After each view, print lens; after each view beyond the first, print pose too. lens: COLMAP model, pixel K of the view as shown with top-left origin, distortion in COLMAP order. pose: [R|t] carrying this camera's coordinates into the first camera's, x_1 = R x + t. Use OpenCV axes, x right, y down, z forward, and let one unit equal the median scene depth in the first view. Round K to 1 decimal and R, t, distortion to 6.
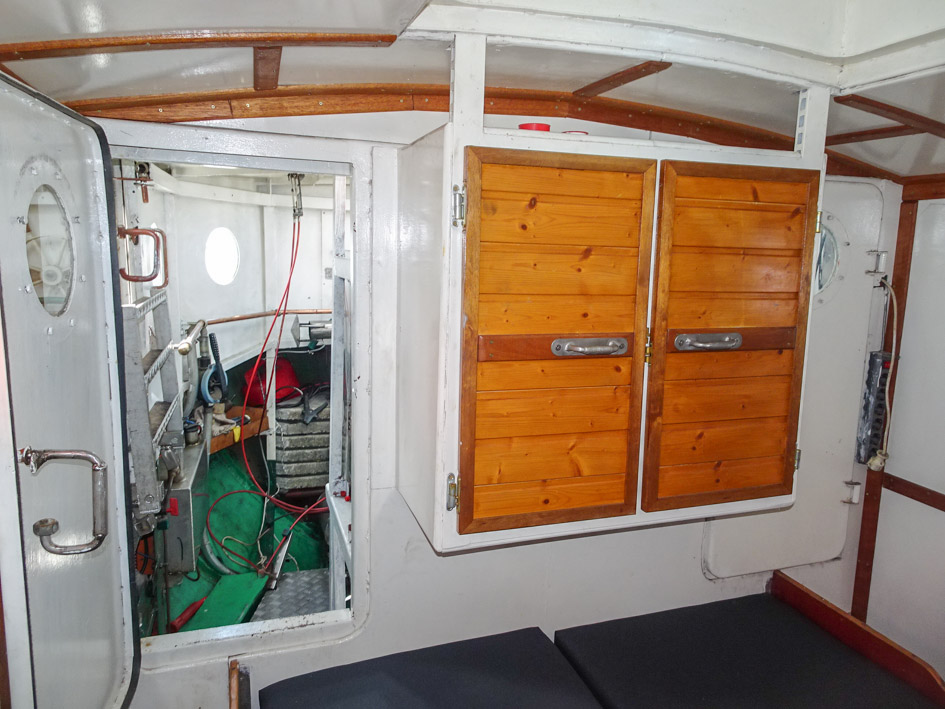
lens RADIAL K [[678.2, 0, 472.5], [0, 678.2, 354.5], [0, 0, 1]] dist [0.022749, 0.004168]
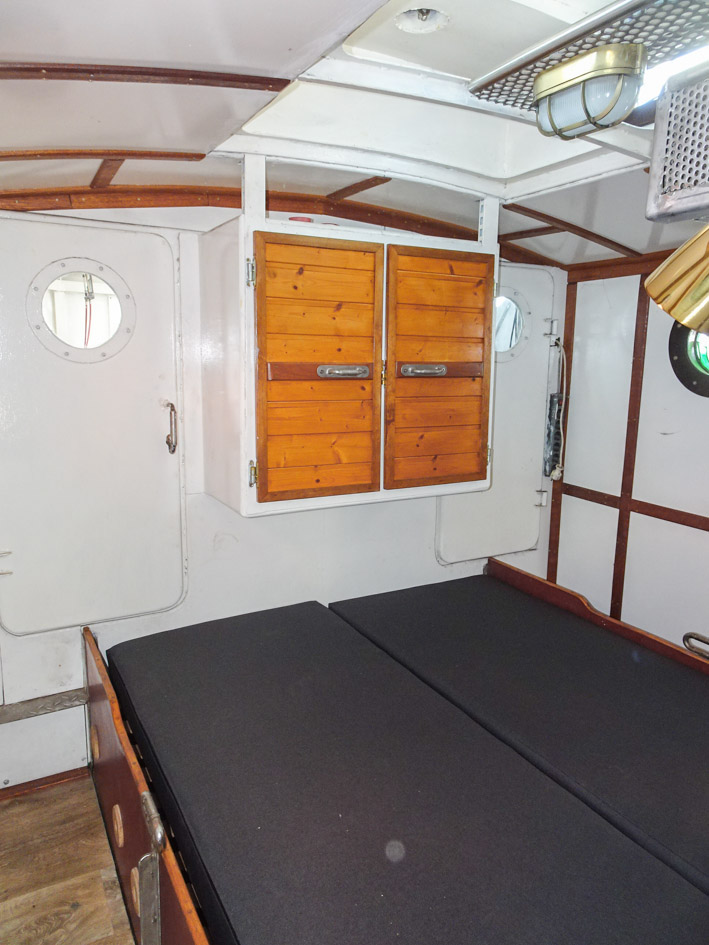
lens RADIAL K [[679.6, 0, 353.7], [0, 679.6, 470.4], [0, 0, 1]] dist [0.004005, 0.003056]
pose [[0.985851, -0.039545, 0.162892, -0.048201], [0.036329, 0.999083, 0.022674, 0.155995], [-0.163639, -0.016435, 0.986383, -0.416086]]
